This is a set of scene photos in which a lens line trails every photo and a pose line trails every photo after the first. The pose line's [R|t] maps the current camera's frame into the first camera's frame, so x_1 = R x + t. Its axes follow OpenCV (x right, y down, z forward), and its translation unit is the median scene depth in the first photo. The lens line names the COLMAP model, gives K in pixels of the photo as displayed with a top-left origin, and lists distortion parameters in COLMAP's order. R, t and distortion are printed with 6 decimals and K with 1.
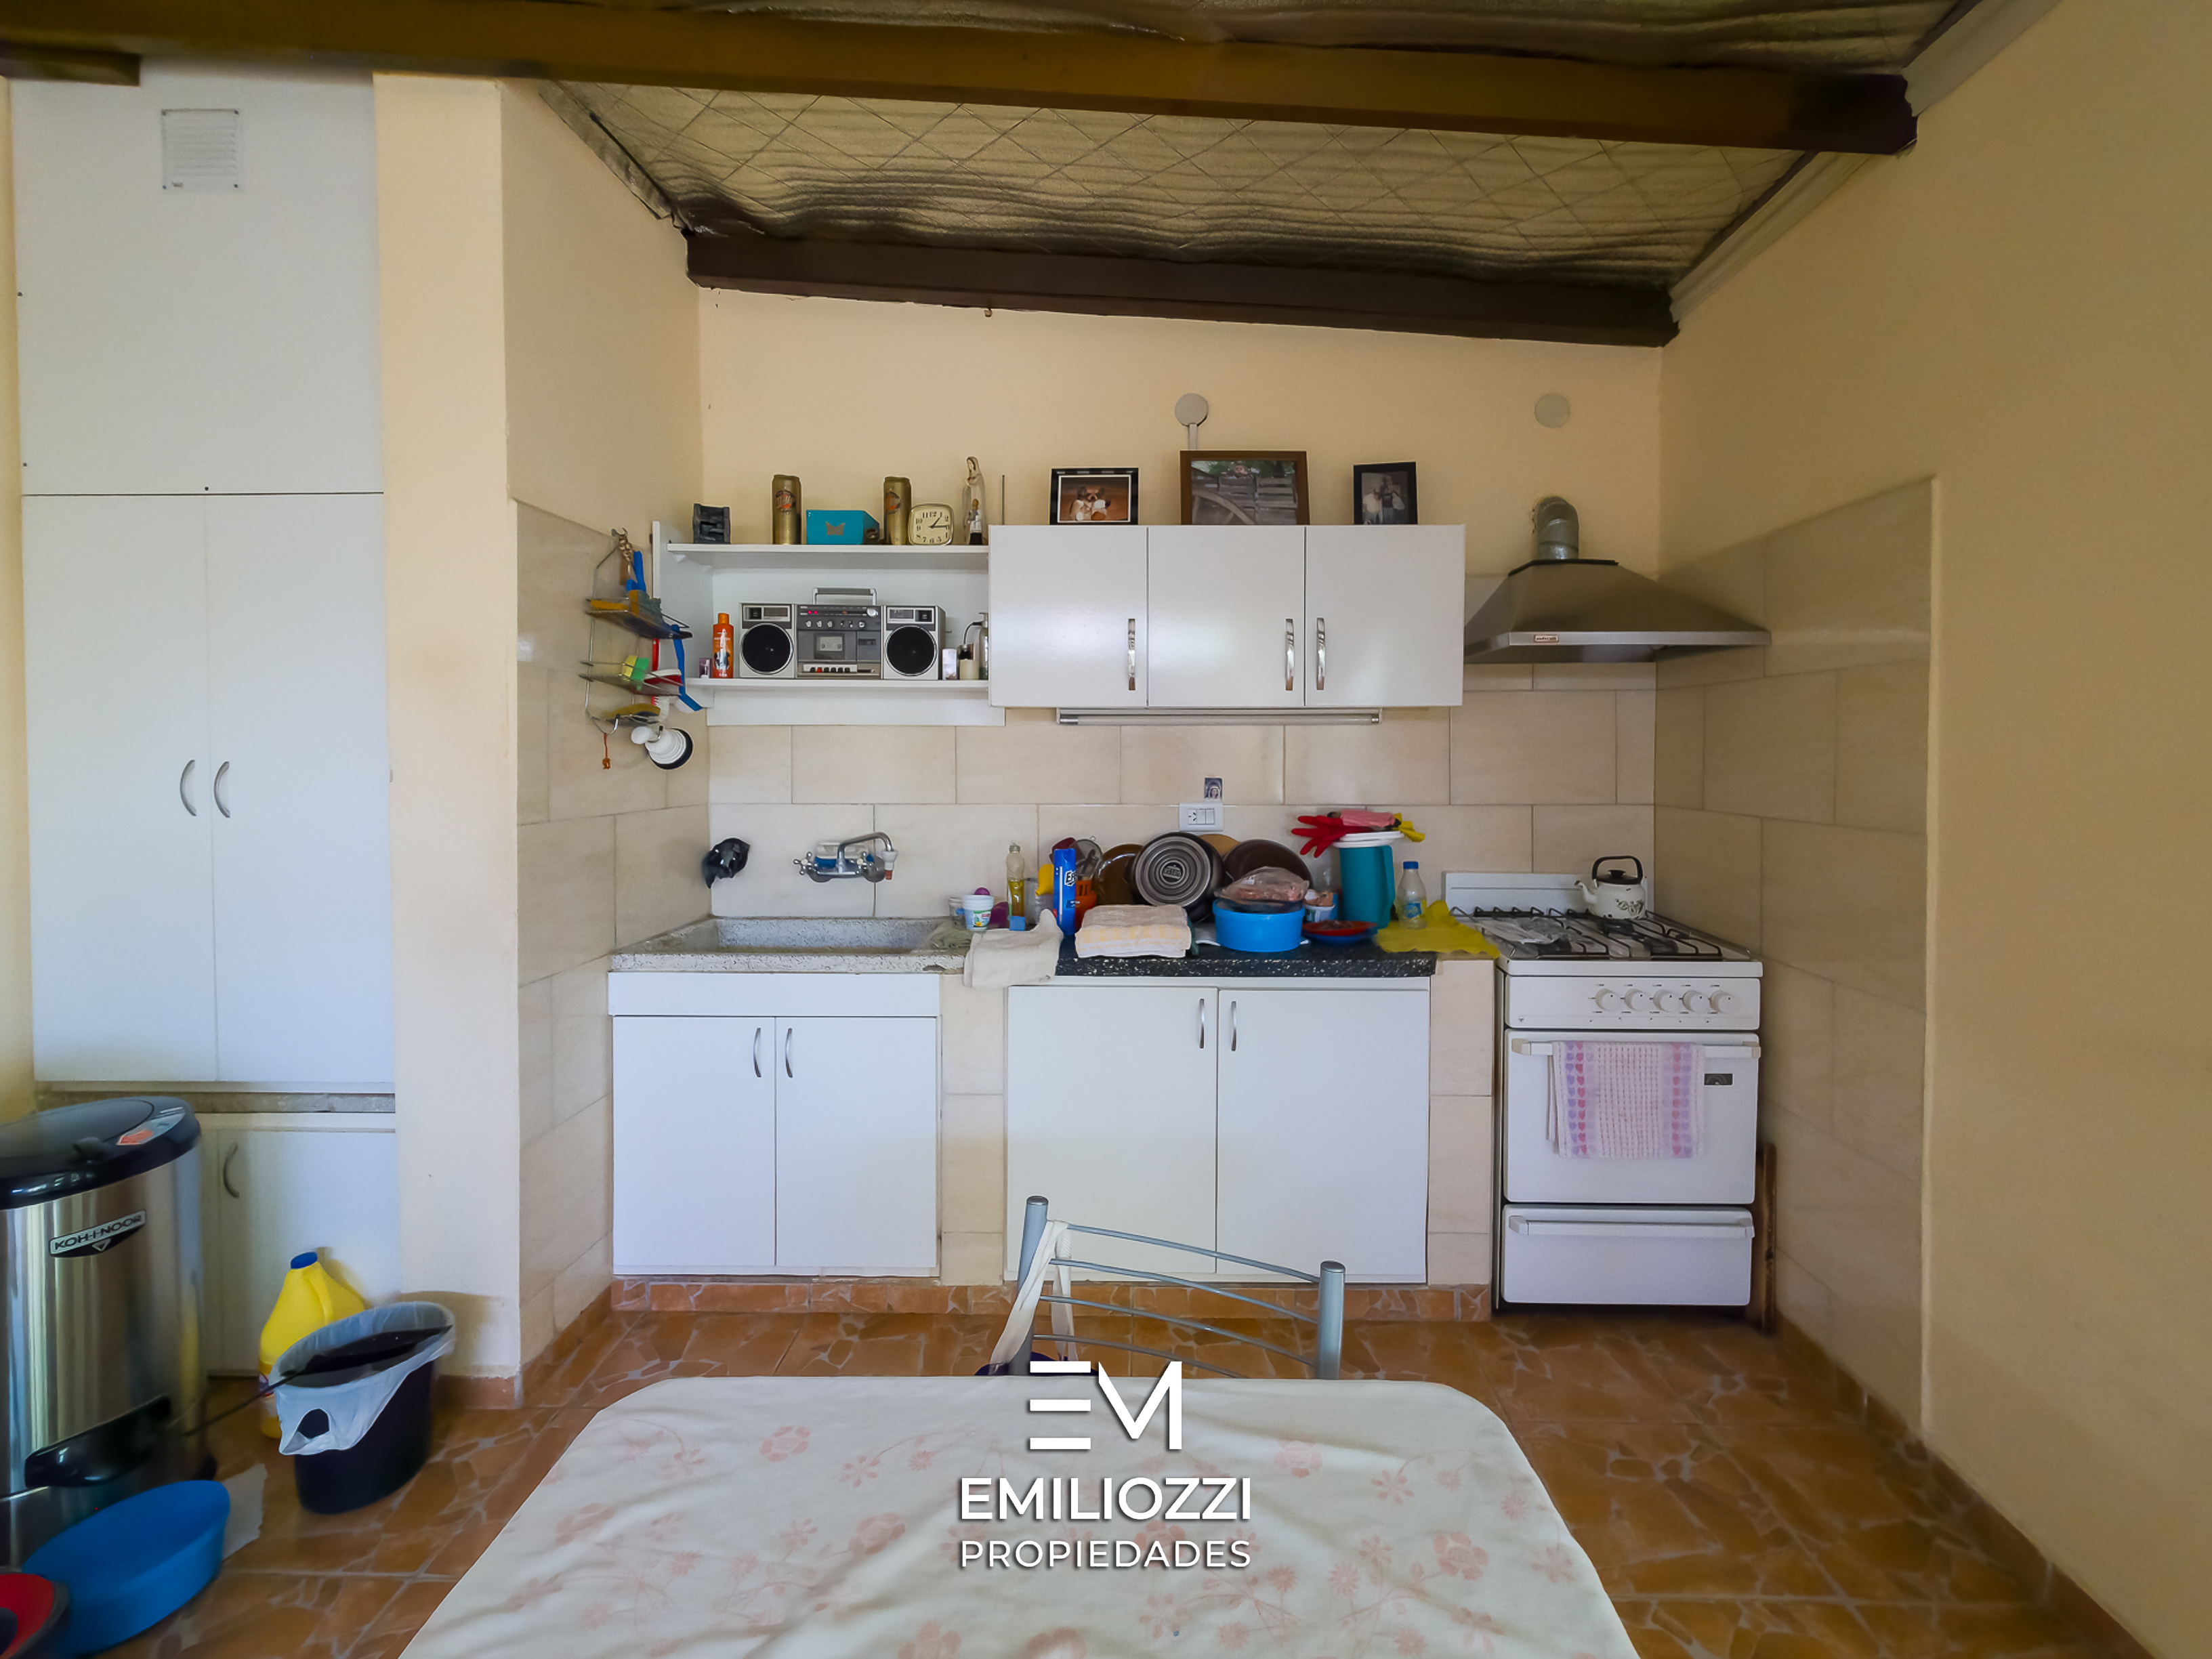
lens RADIAL K [[890.1, 0, 1106.1], [0, 890.1, 794.2], [0, 0, 1]] dist [-0.000088, -0.000031]
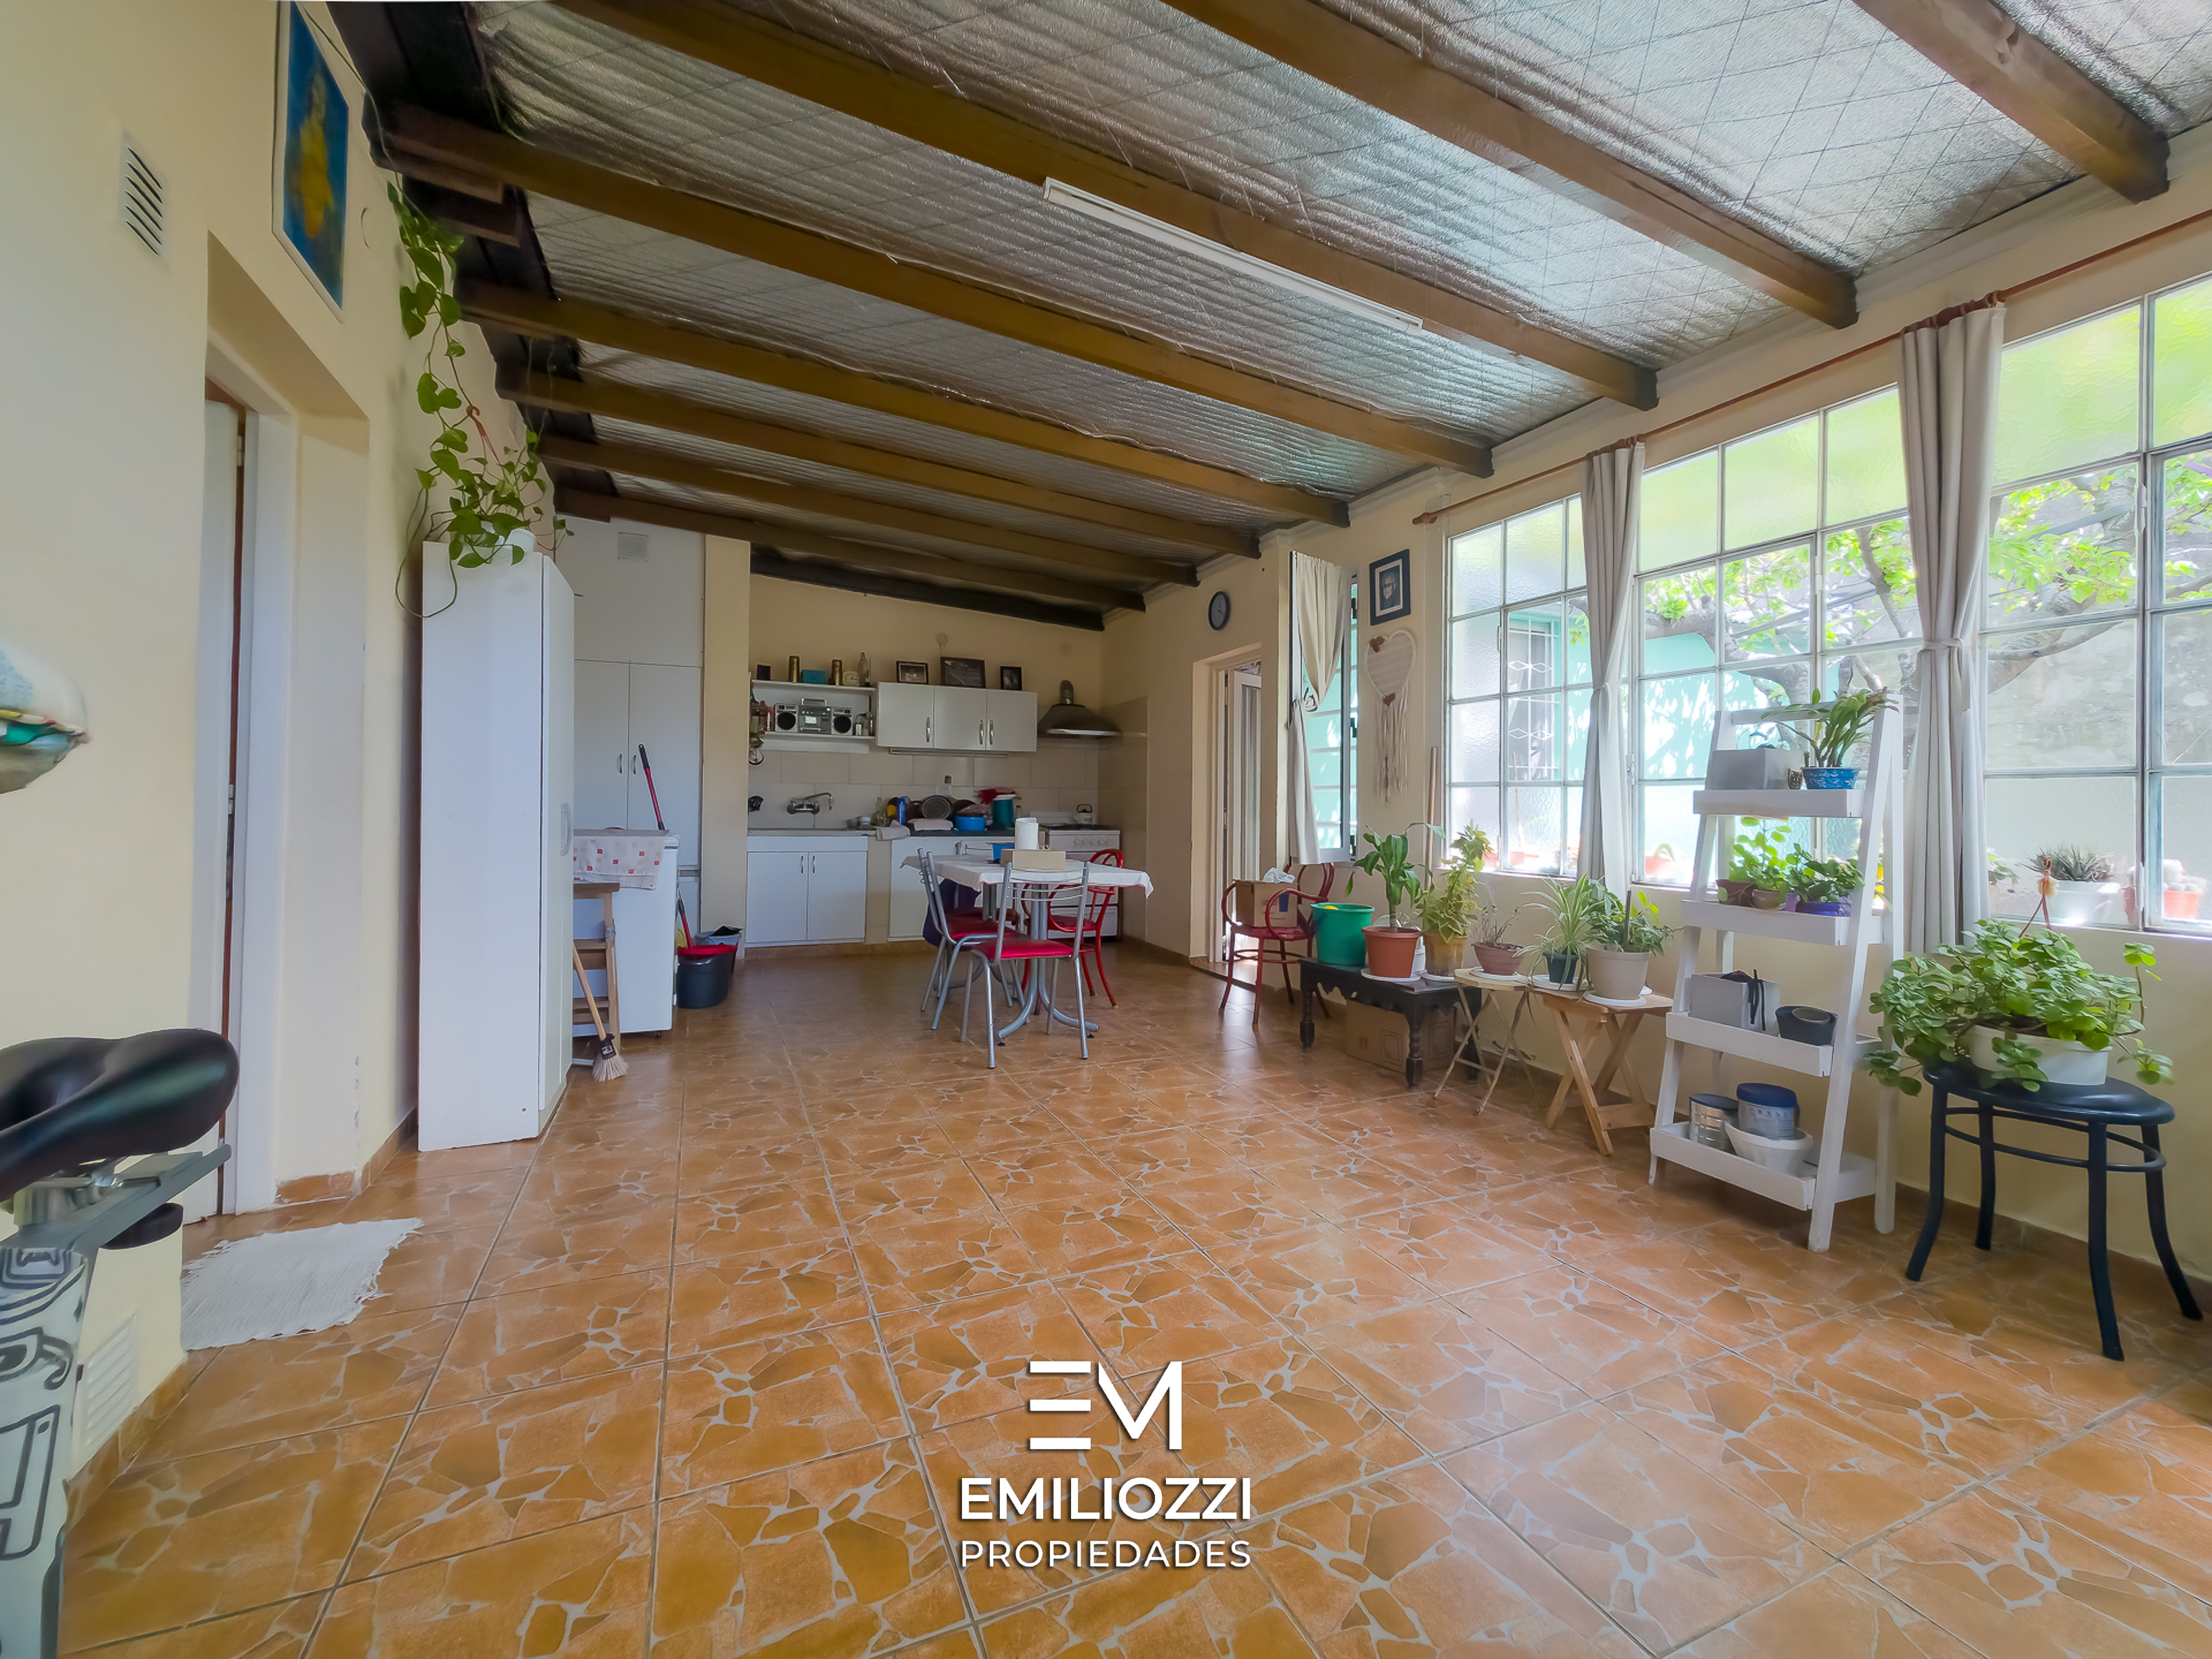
lens RADIAL K [[890.1, 0, 1106.1], [0, 890.1, 794.2], [0, 0, 1]] dist [-0.000088, -0.000031]
pose [[0.906651, 0.016719, 0.421549, -0.619534], [0.007072, 0.998472, -0.054811, 0.200095], [-0.421821, 0.052676, 0.905148, -1.733239]]
